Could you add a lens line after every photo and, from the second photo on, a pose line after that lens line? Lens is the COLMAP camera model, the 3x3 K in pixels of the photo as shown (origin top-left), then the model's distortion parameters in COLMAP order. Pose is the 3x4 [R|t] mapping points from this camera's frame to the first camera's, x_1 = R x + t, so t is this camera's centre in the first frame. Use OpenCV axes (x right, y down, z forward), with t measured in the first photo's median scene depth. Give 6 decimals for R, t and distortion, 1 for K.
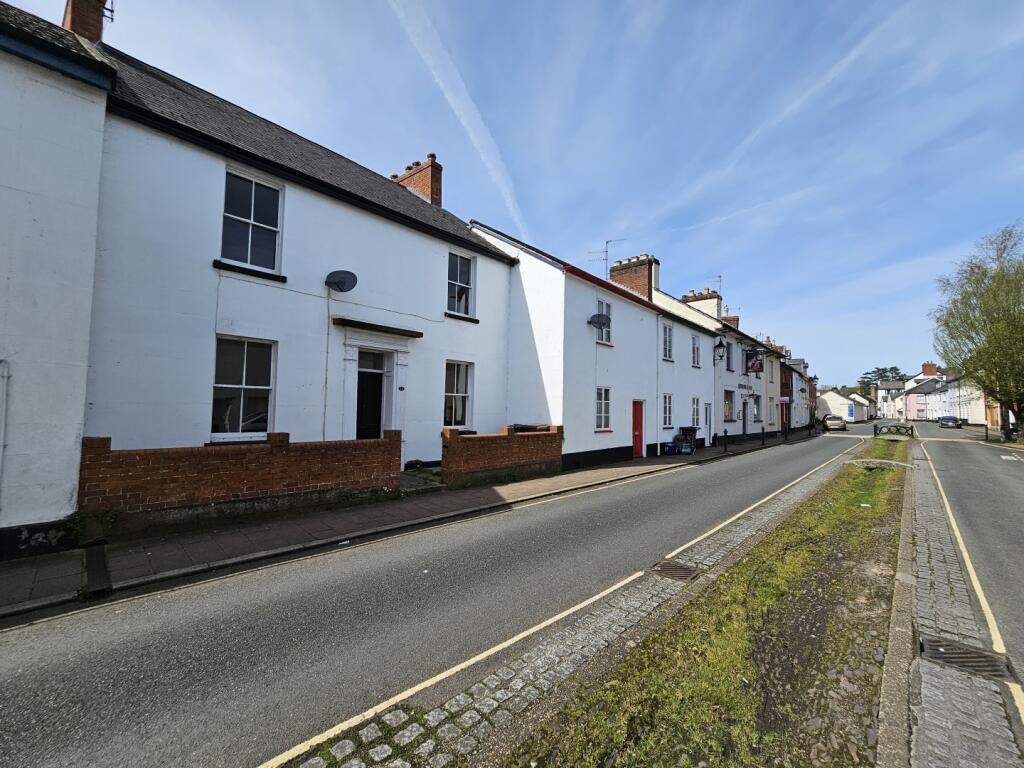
lens RADIAL K [[422.4, 0, 514.1], [0, 422.4, 387.5], [0, 0, 1]] dist [-0.003568, -0.000488]
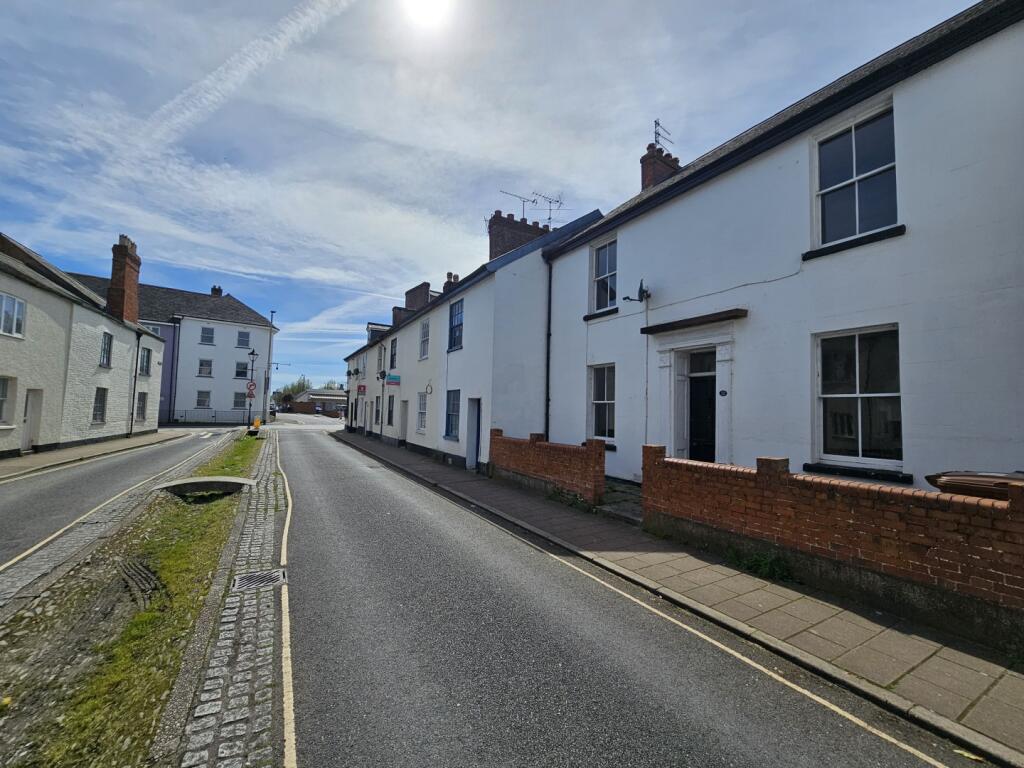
lens RADIAL K [[422.4, 0, 516.2], [0, 422.4, 385.0], [0, 0, 1]] dist [-0.003568, -0.000488]
pose [[-0.299071, -0.075111, -0.951270, 0.622254], [0.032583, 0.995512, -0.088848, 0.049269], [0.953674, -0.057567, -0.295282, 1.003967]]
